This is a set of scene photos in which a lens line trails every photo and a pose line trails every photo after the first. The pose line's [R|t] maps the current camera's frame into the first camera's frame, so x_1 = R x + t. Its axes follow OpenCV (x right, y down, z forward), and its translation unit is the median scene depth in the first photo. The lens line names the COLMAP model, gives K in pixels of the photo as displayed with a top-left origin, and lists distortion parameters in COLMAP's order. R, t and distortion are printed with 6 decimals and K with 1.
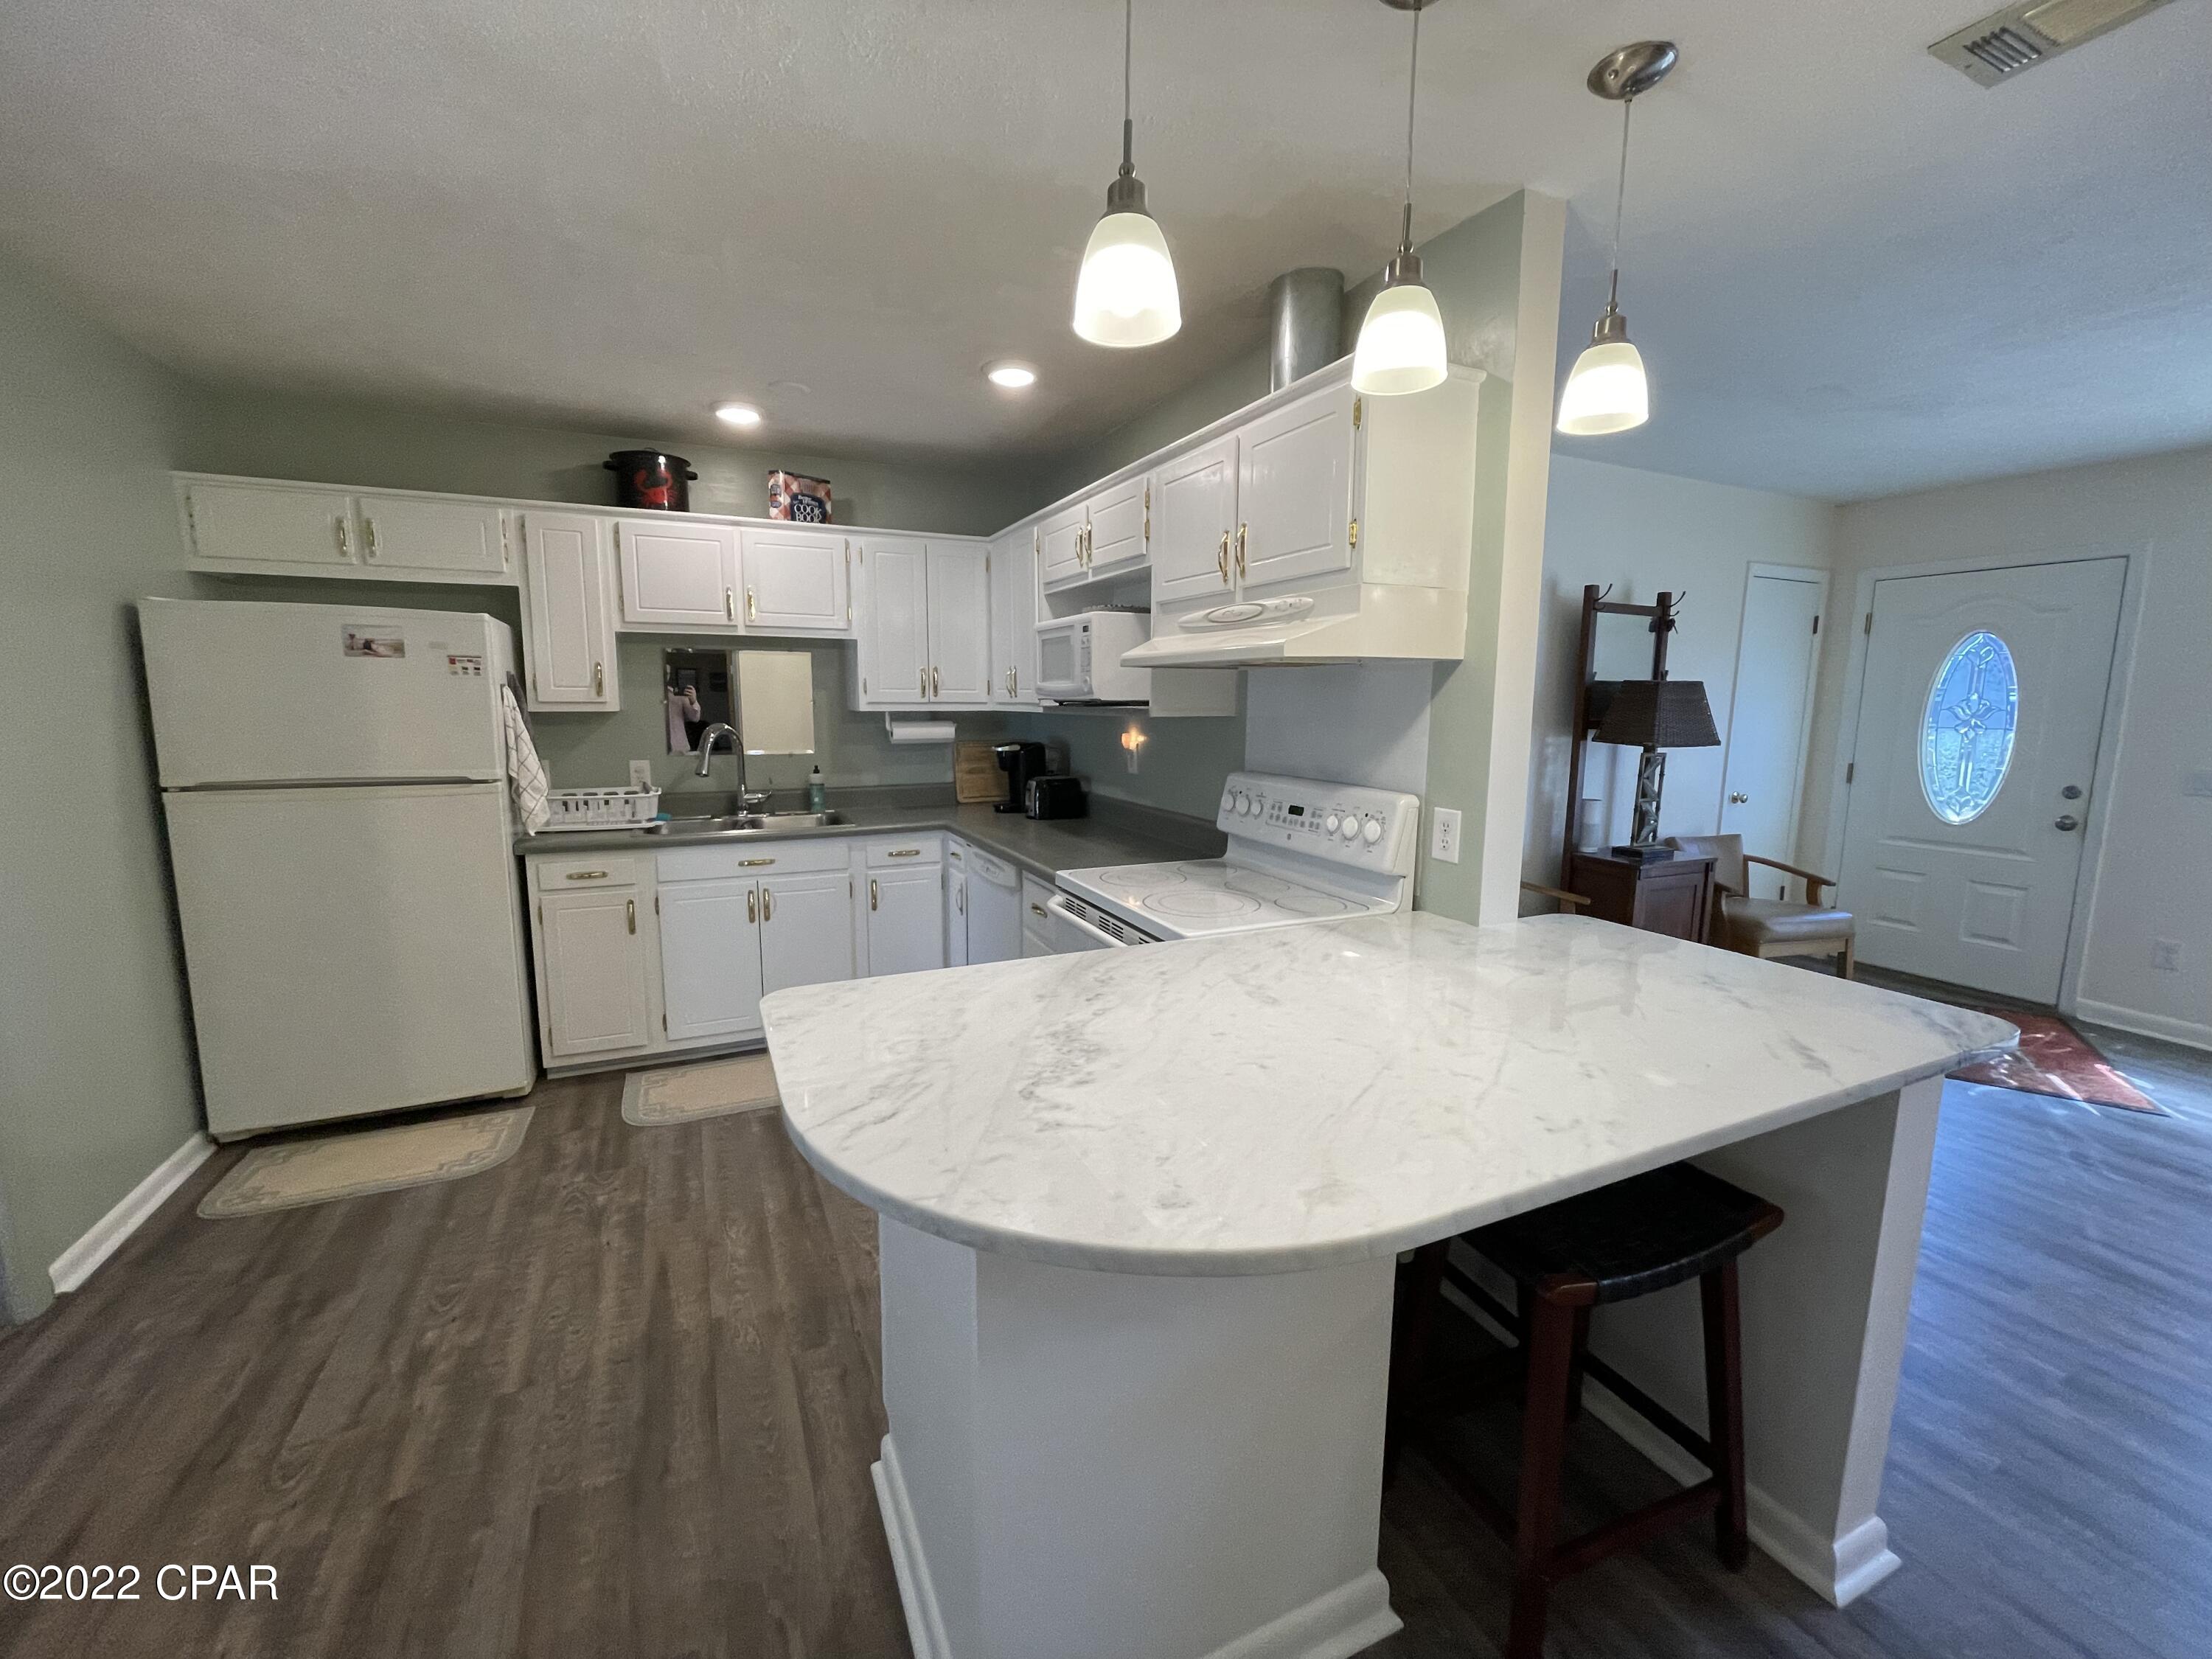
lens RADIAL K [[895.4, 0, 1095.1], [0, 895.4, 825.0], [0, 0, 1]] dist [-0.001694, 0.000854]
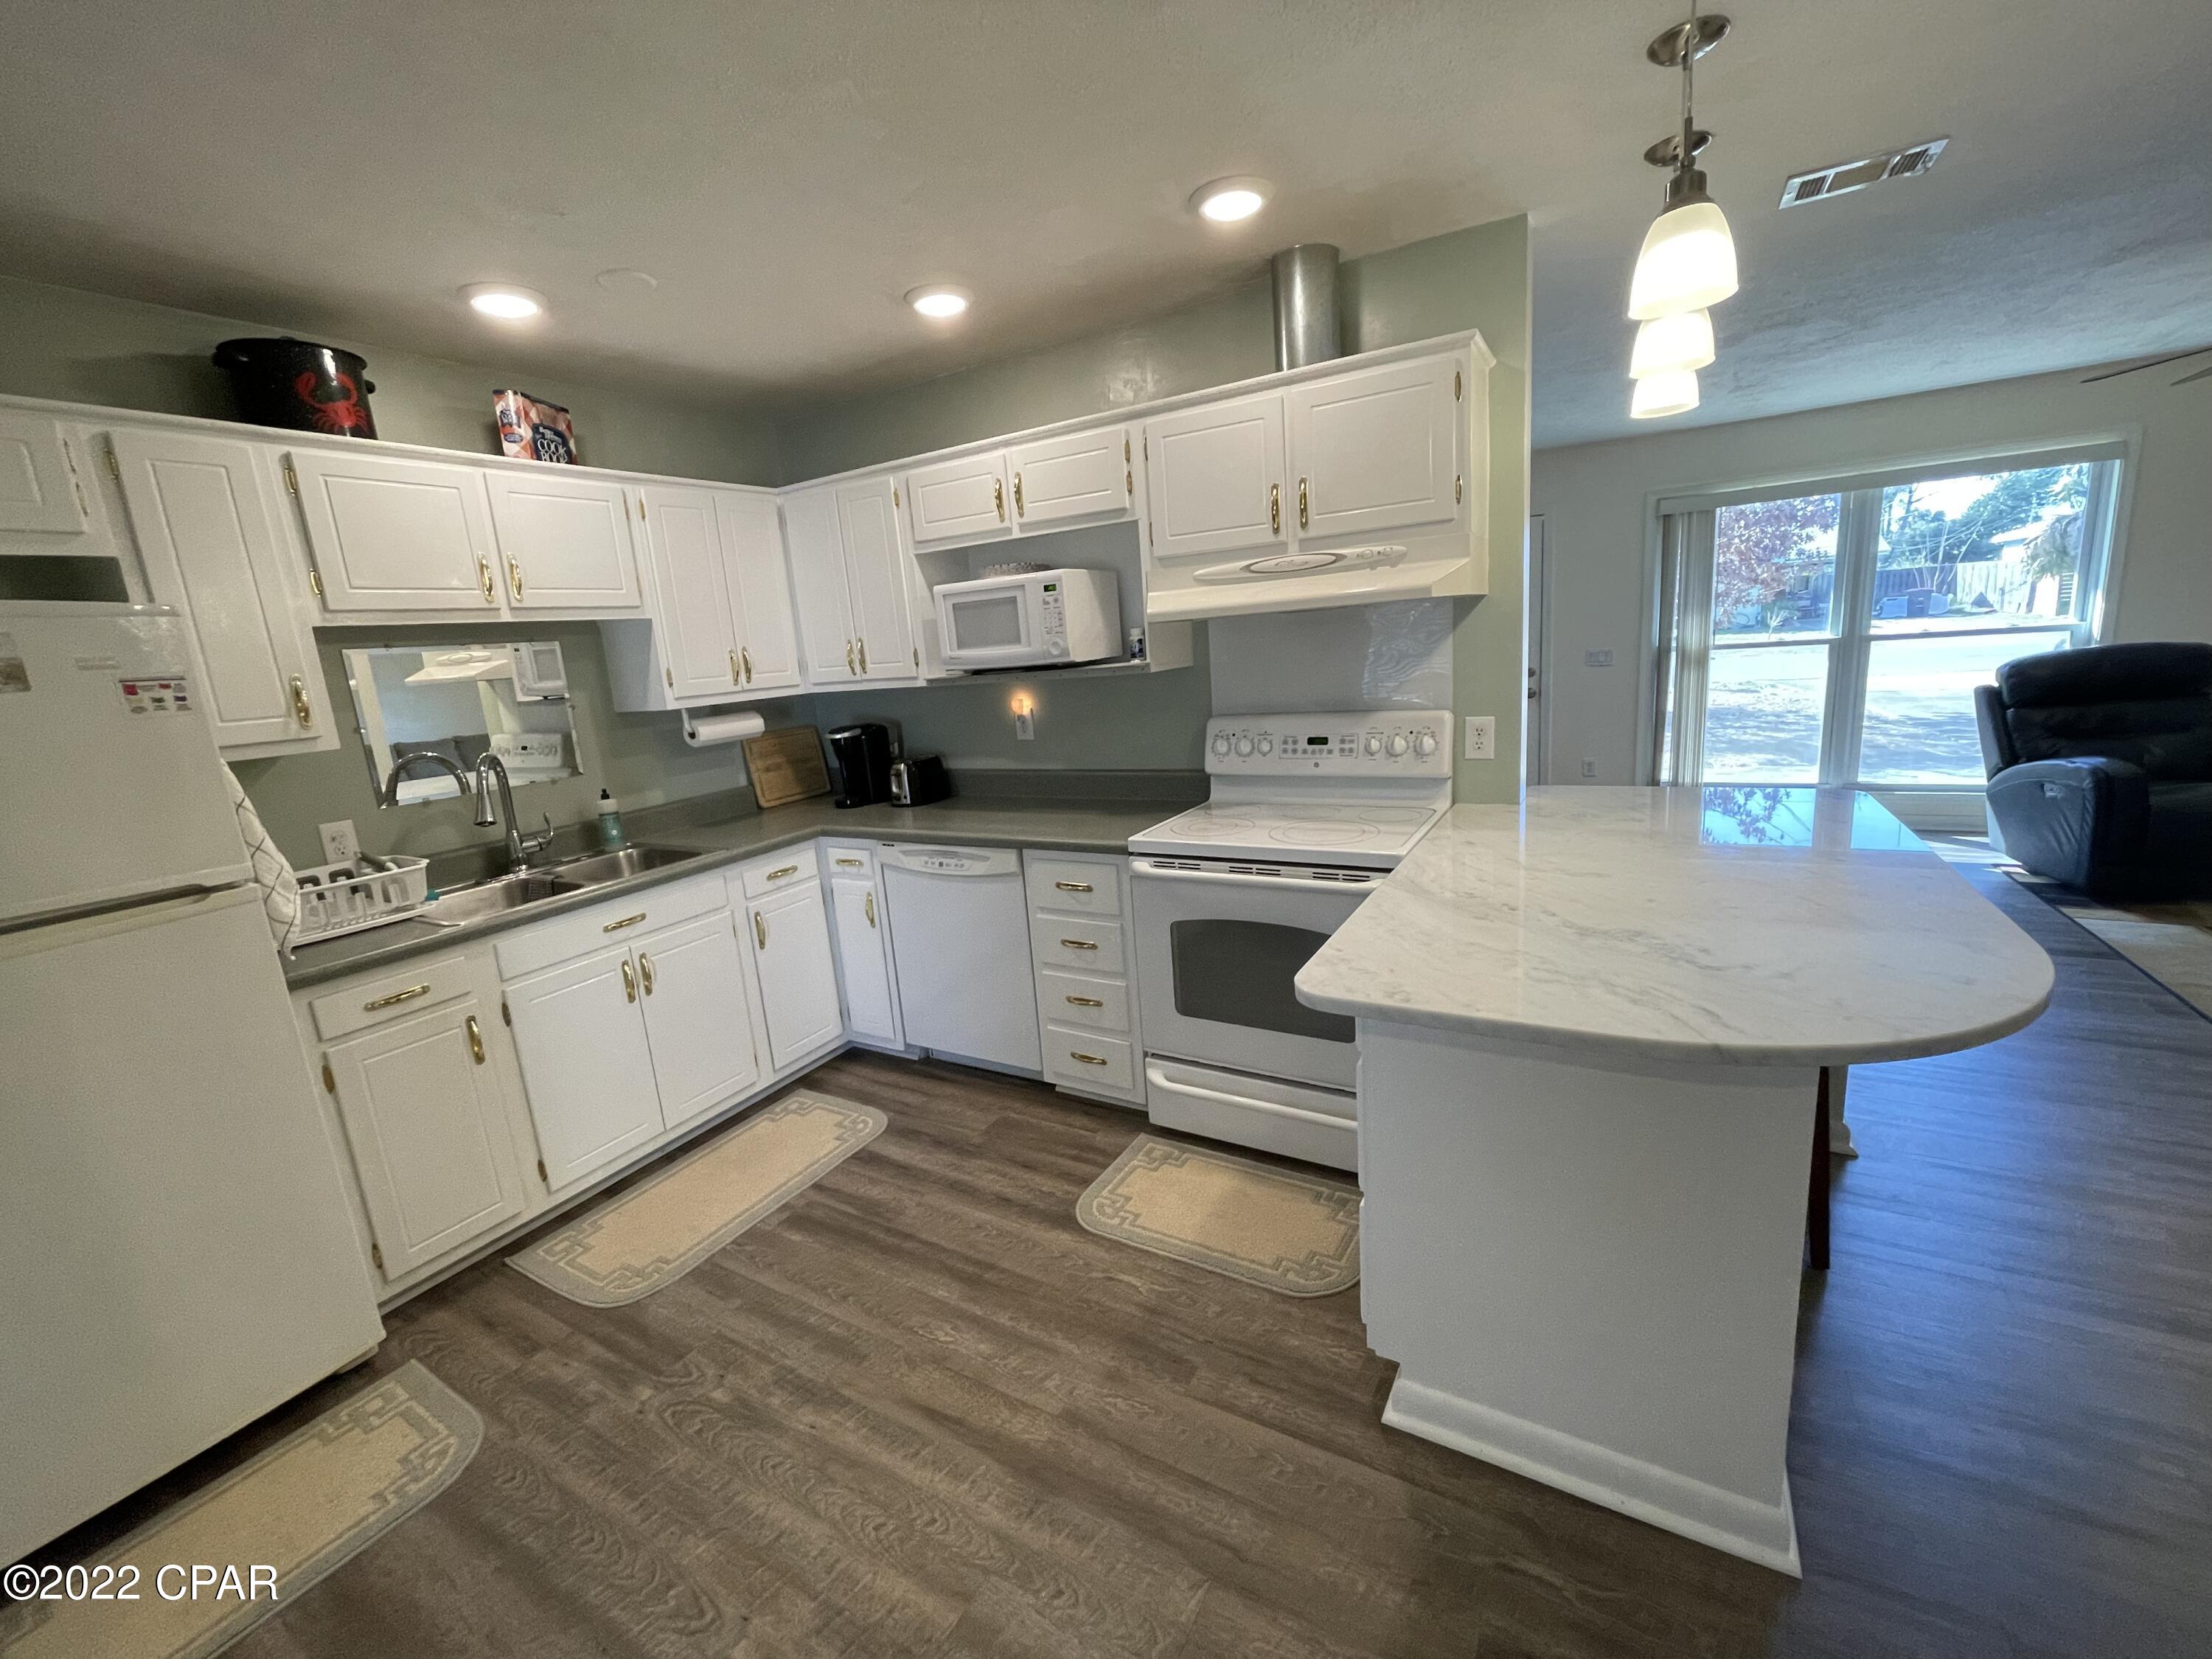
lens RADIAL K [[895.4, 0, 1096.6], [0, 895.4, 824.0], [0, 0, 1]] dist [-0.001694, 0.000854]
pose [[0.820163, -0.183274, 0.541982, -0.515554], [0.163372, 0.982884, 0.085142, -0.044502], [-0.548309, 0.018714, 0.836066, 0.178094]]
